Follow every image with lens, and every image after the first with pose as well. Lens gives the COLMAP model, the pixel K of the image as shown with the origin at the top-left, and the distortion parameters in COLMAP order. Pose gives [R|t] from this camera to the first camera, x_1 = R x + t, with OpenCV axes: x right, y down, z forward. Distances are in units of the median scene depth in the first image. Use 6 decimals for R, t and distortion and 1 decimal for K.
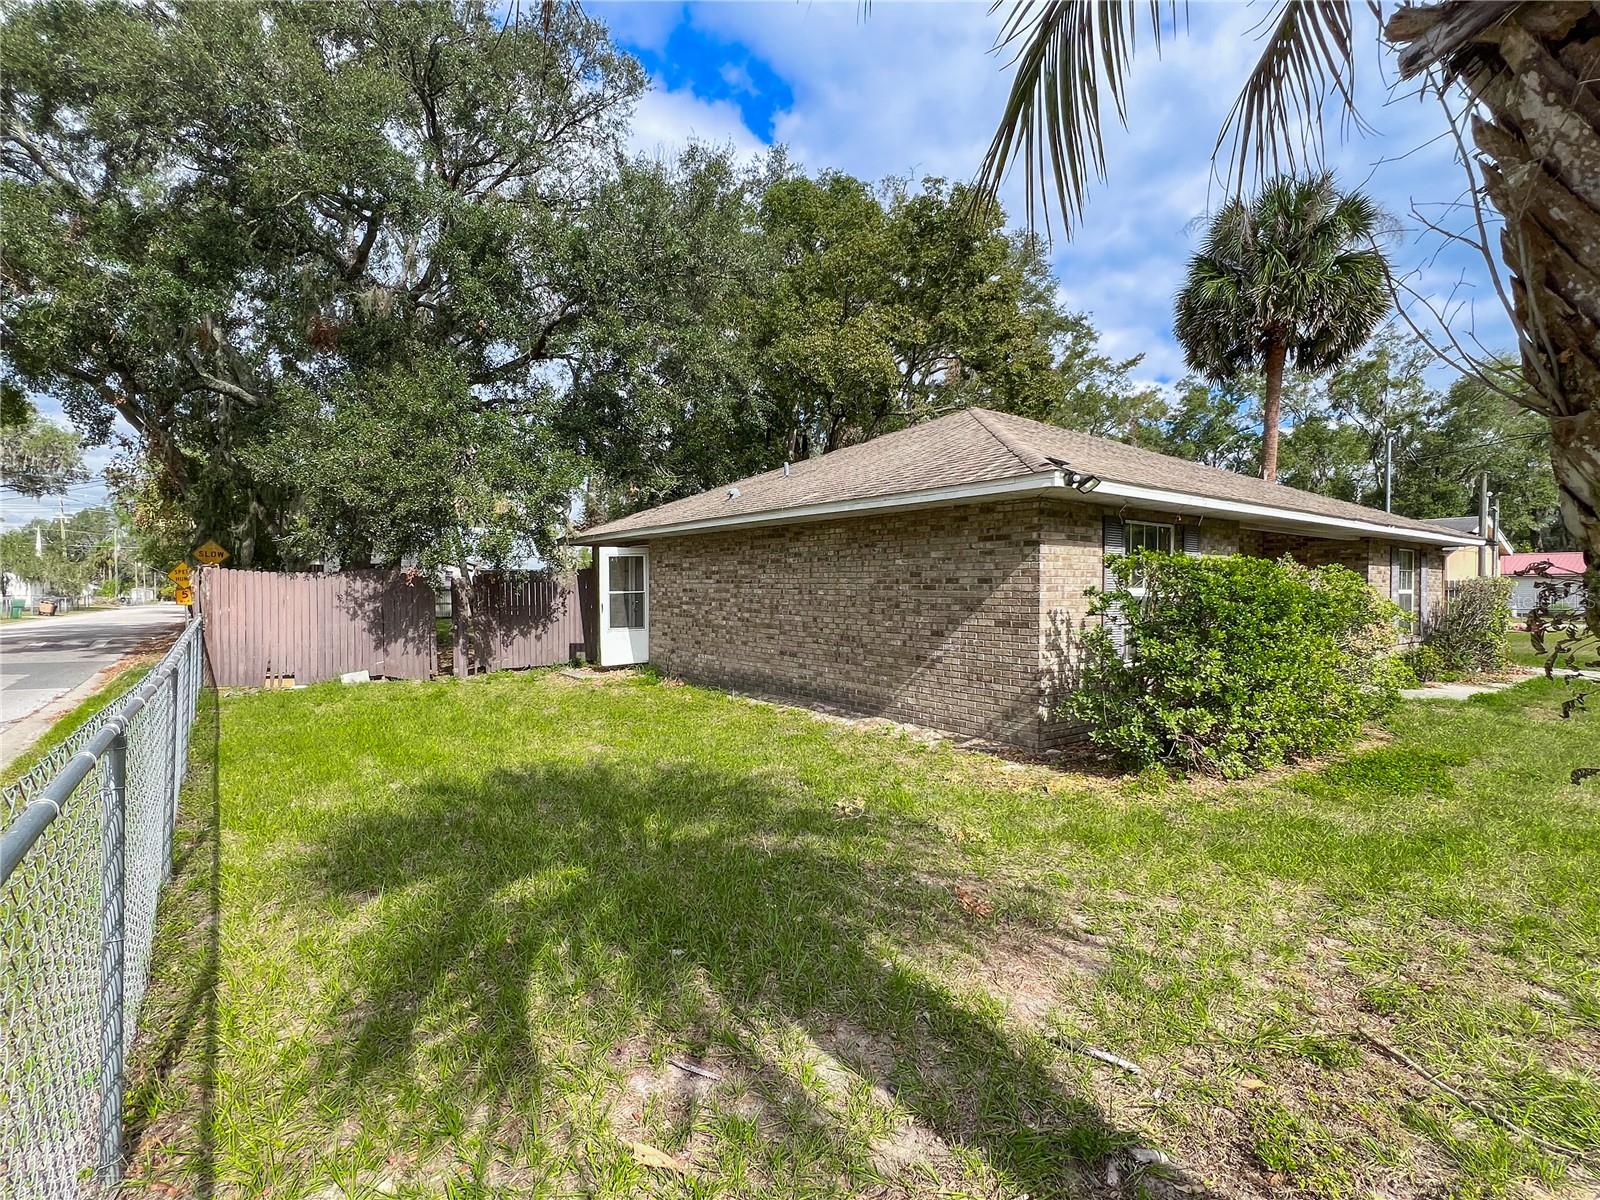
lens RADIAL K [[754.4, 0, 807.1], [0, 754.4, 593.3], [0, 0, 1]] dist [0.000035, 0.000228]
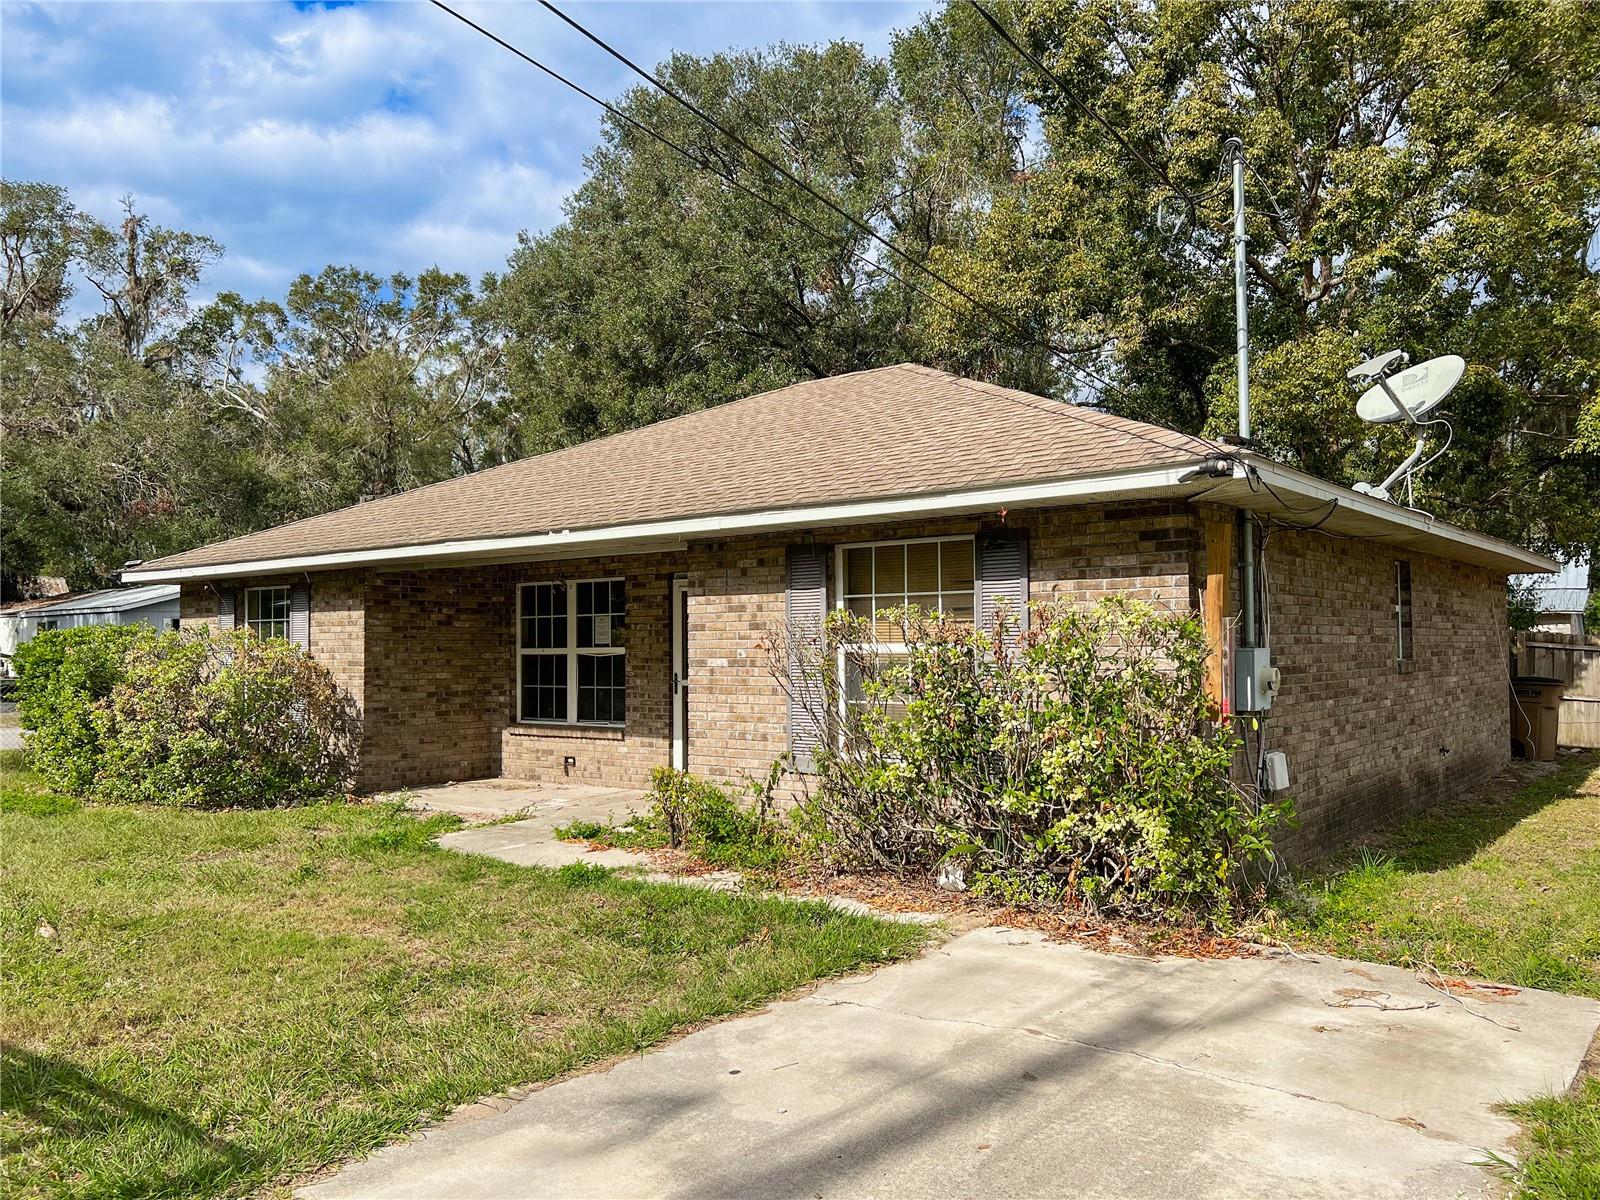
lens RADIAL K [[1230.7, 0, 812.1], [0, 1230.7, 608.1], [0, 0, 1]] dist [0.056826, -0.062423]
pose [[0.248997, -0.036893, -0.967801, 1.035204], [0.003079, 0.999299, -0.037301, 0.000356], [0.968499, 0.006308, 0.248936, 0.587751]]
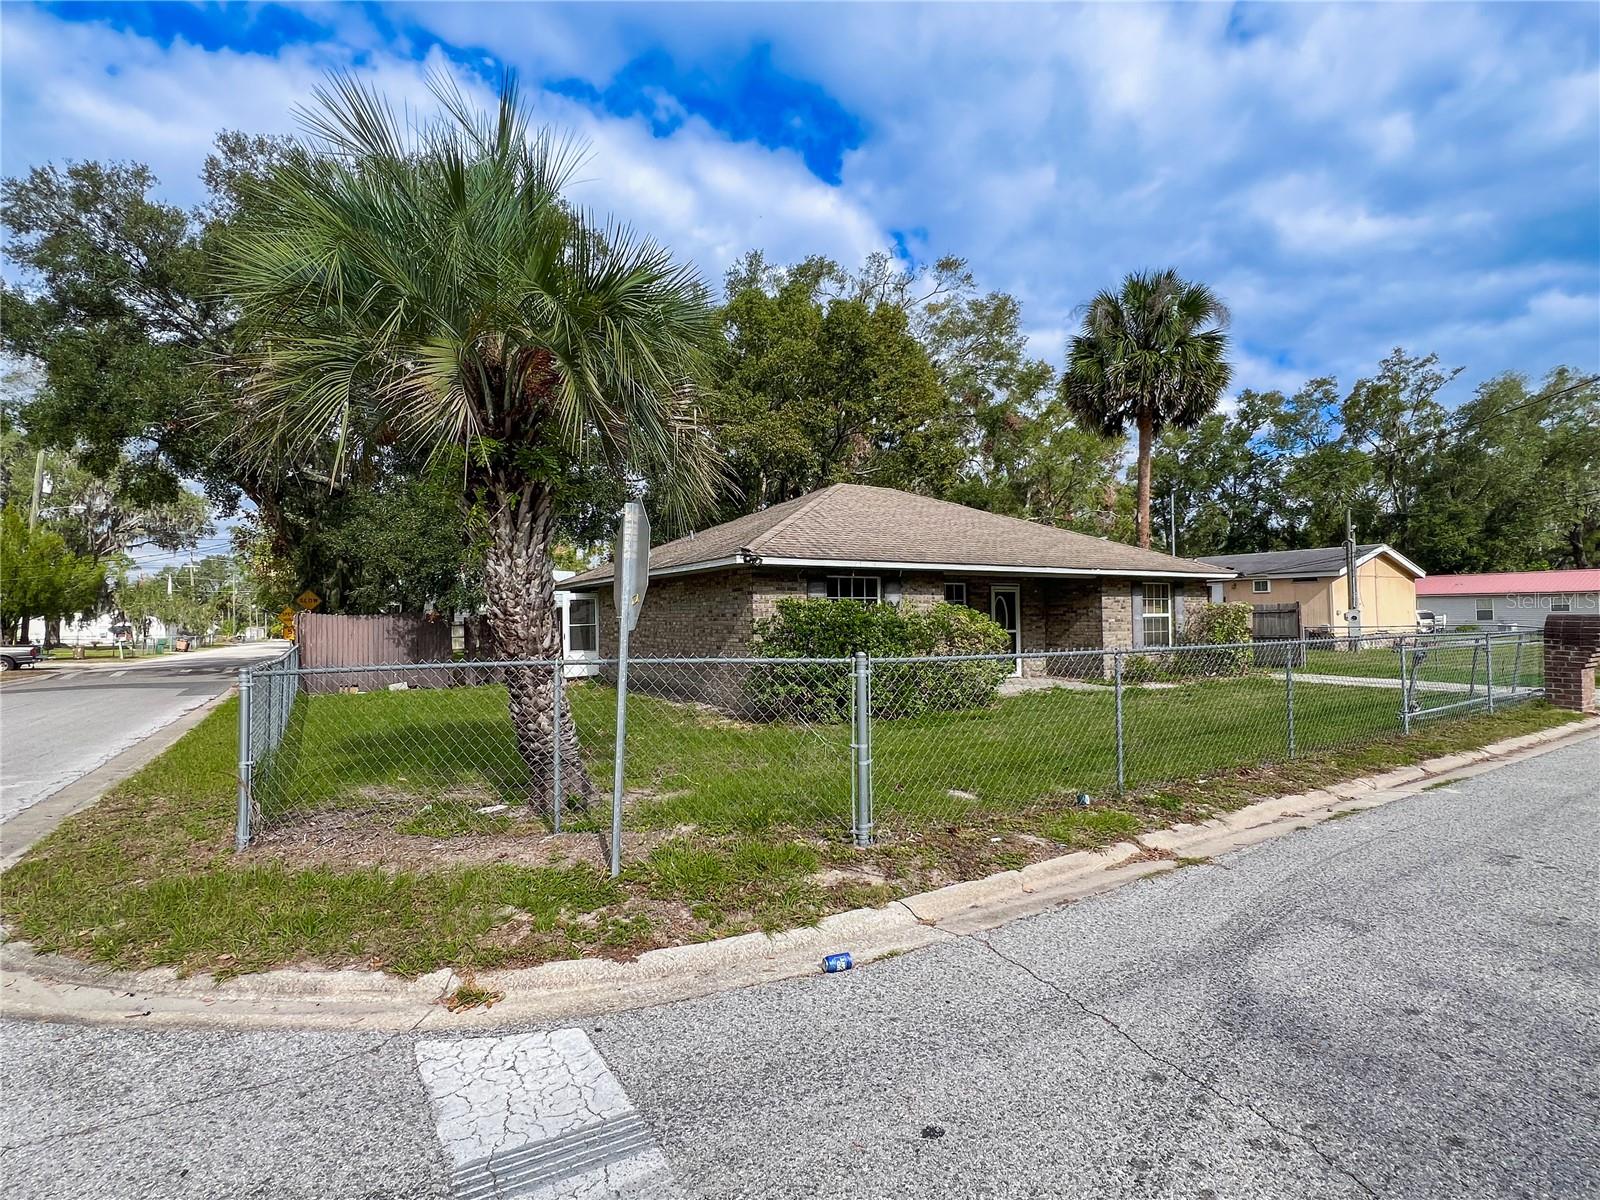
lens RADIAL K [[754.0, 0, 804.7], [0, 754.0, 592.3], [0, 0, 1]] dist [-0.001274, 0.000727]
pose [[0.995662, -0.019498, -0.090980, 0.223923], [0.015815, 0.999033, -0.041032, 0.001531], [0.091692, 0.039415, 0.995007, -0.268174]]
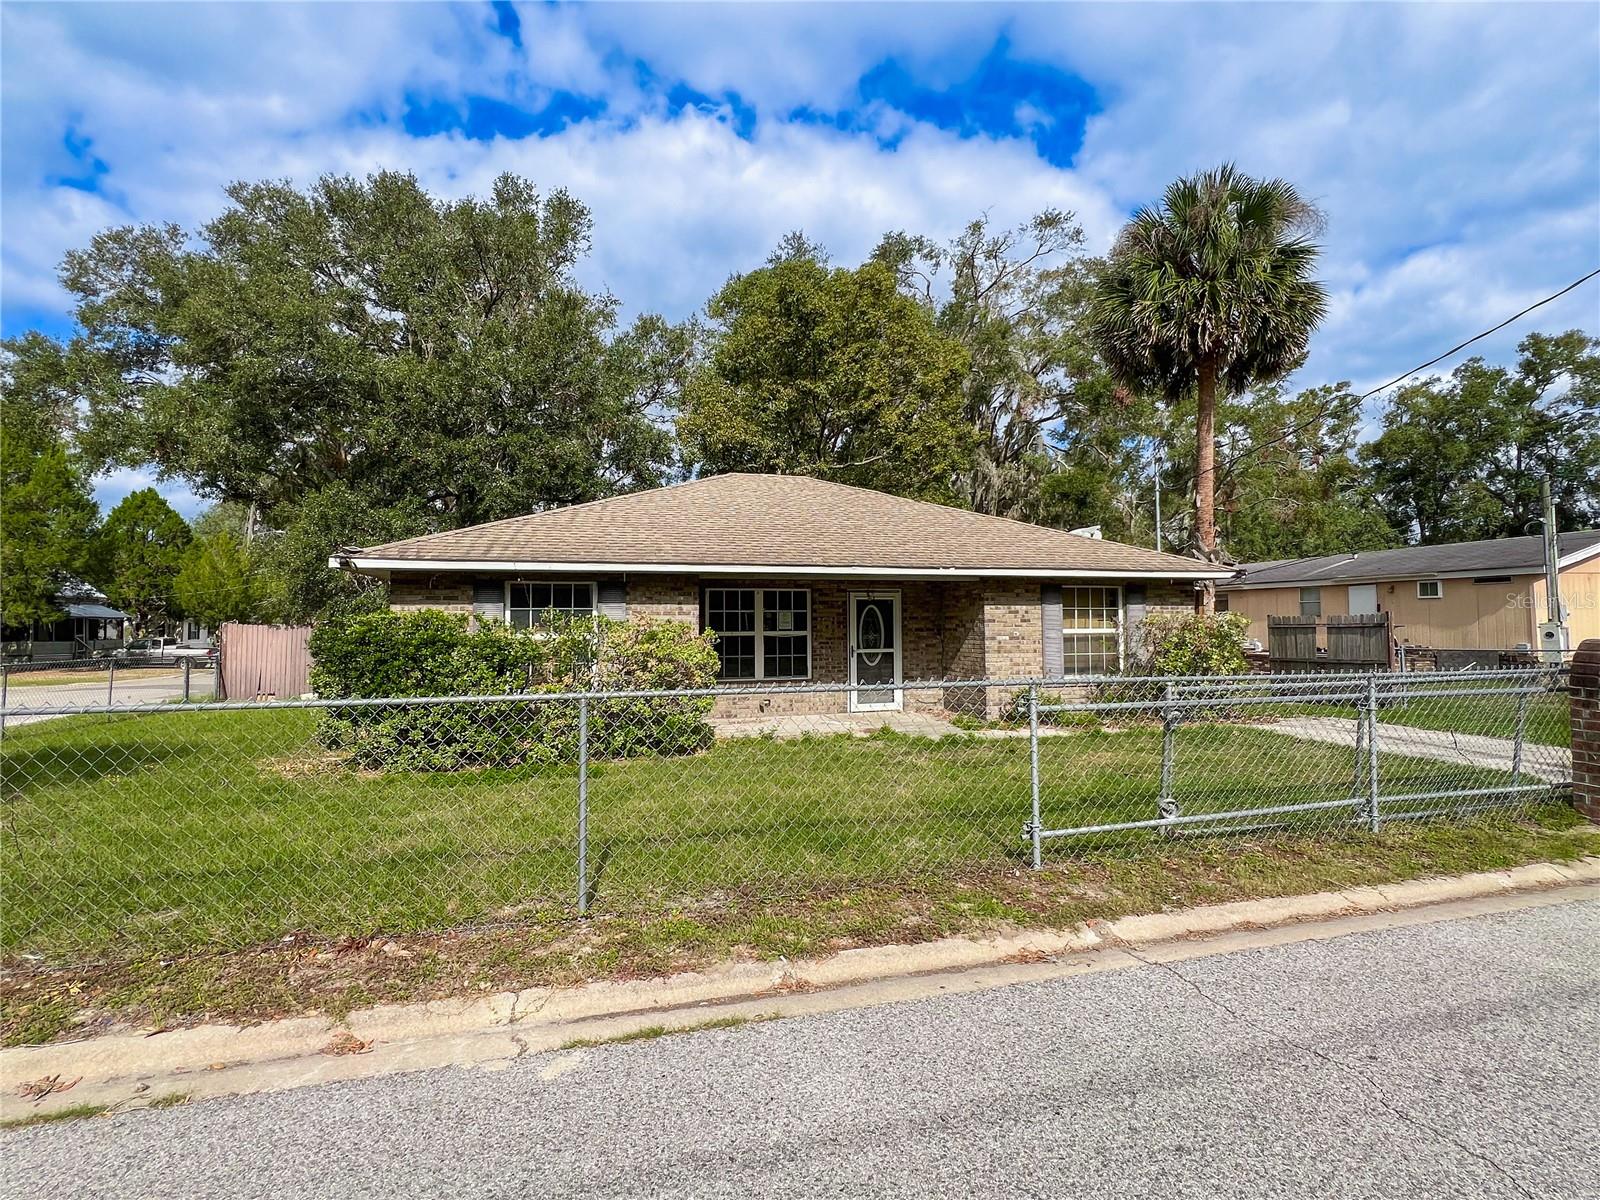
lens RADIAL K [[754.0, 0, 804.7], [0, 754.0, 592.3], [0, 0, 1]] dist [-0.001274, 0.000727]
pose [[0.927993, -0.028077, -0.371537, 0.598564], [0.008244, 0.998460, -0.054863, -0.001312], [0.372505, 0.047849, 0.926796, -0.008976]]
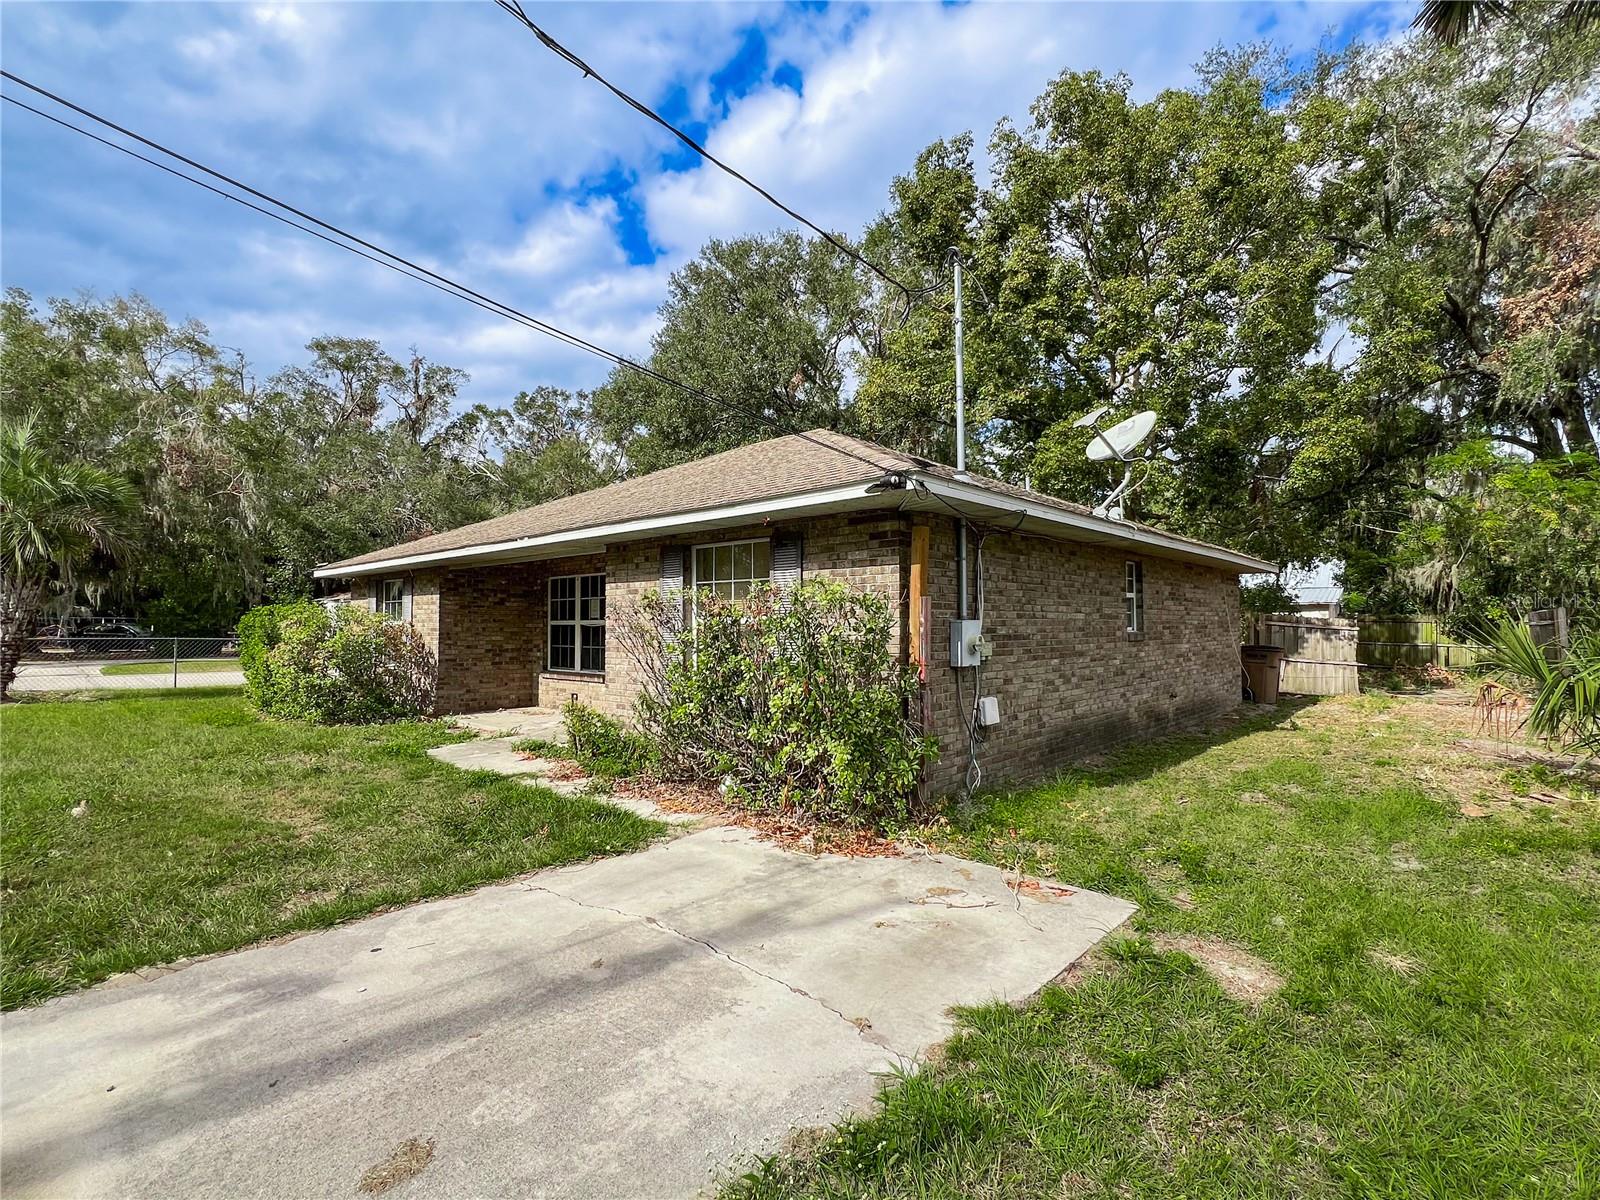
lens RADIAL K [[776.8, 0, 805.8], [0, 776.8, 596.1], [0, 0, 1]] dist [-0.003406, 0.000976]
pose [[0.180929, -0.041167, -0.982634, 1.001810], [-0.003816, 0.999087, -0.042559, 0.003125], [0.983489, 0.011449, 0.180606, 0.705024]]
